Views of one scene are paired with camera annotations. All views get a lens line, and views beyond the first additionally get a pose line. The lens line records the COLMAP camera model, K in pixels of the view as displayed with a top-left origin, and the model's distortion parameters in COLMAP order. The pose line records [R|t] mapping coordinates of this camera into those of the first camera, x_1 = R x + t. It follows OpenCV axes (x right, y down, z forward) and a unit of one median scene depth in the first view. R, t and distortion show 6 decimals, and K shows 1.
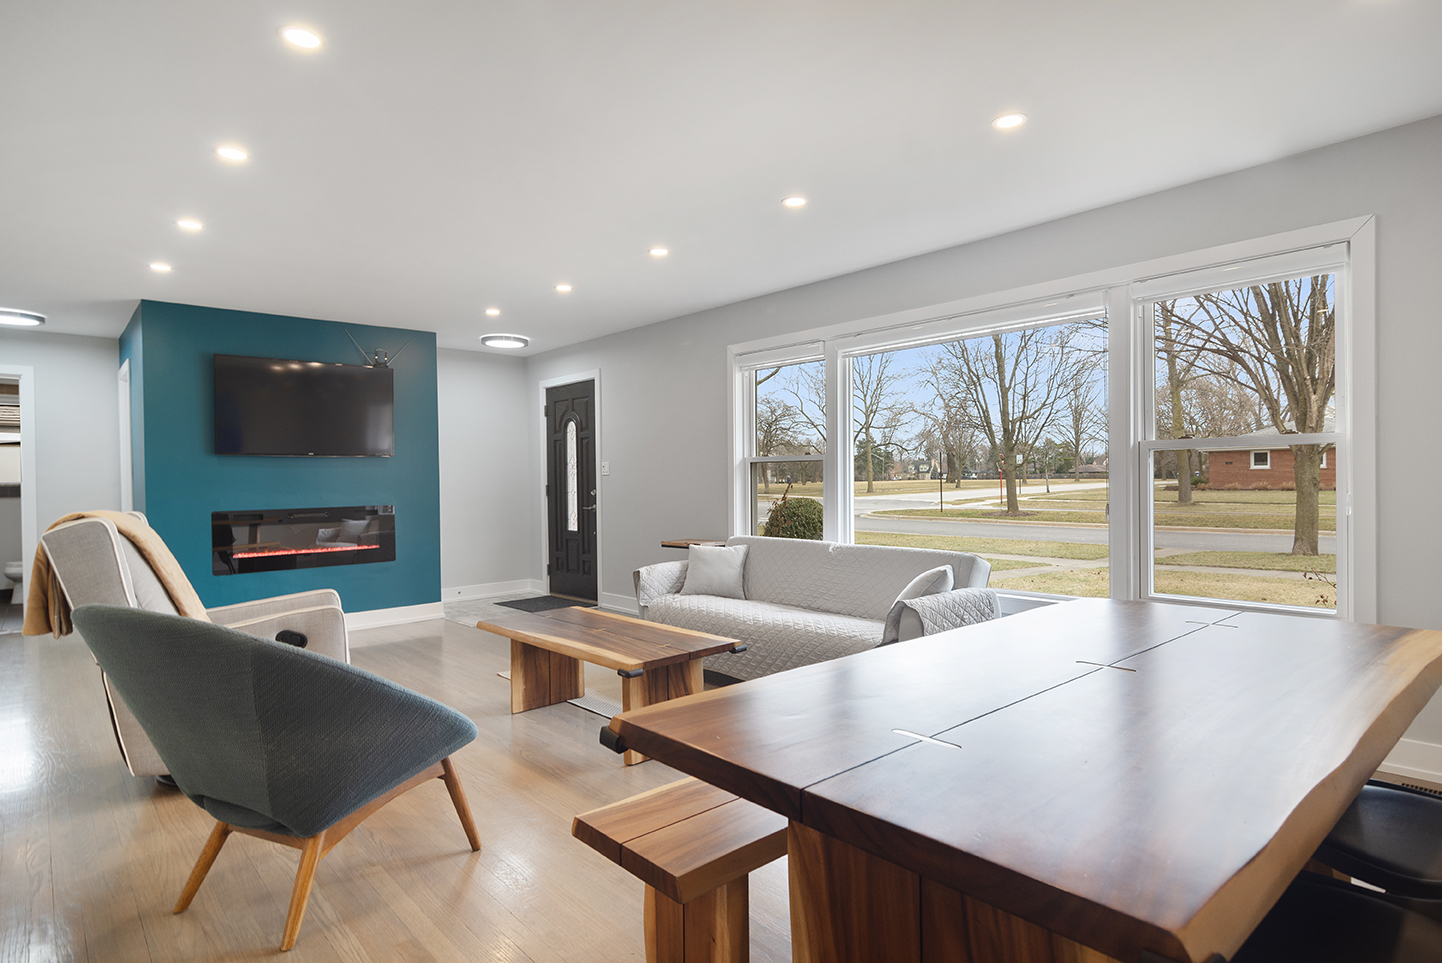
lens RADIAL K [[761.4, 0, 725.5], [0, 761.4, 498.4], [0, 0, 1]] dist [-0.002589, 0.000479]
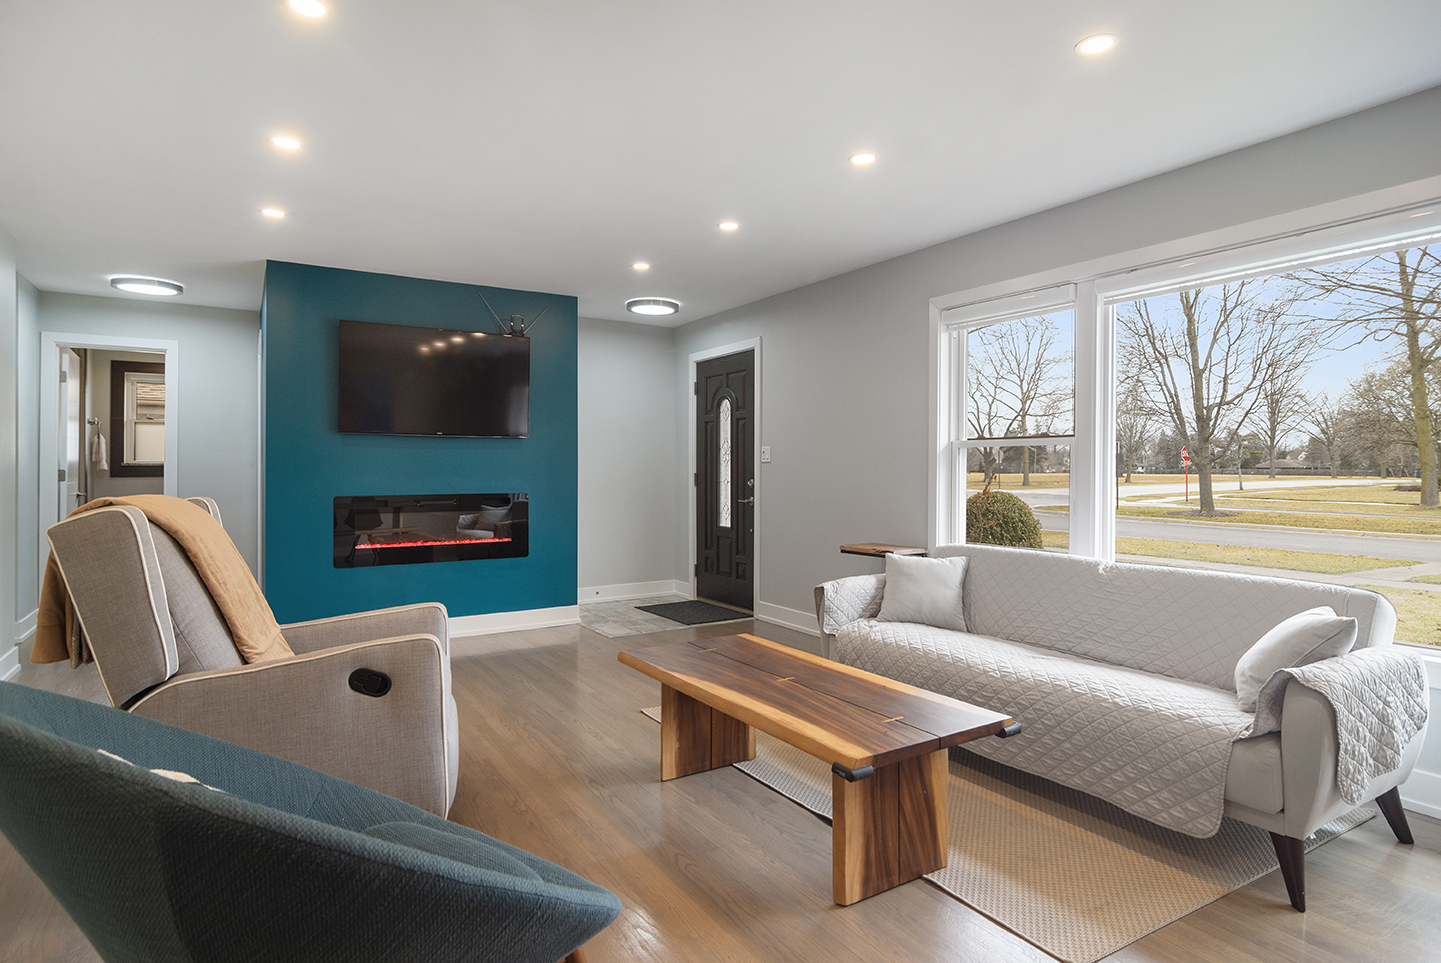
lens RADIAL K [[778.0, 0, 719.0], [0, 778.0, 479.2], [0, 0, 1]] dist [0.000799, 0.000011]
pose [[0.983001, 0.016192, -0.182886, -0.049597], [-0.018304, 0.999784, -0.009868, -0.002034], [0.182686, 0.013048, 0.983085, 0.141428]]
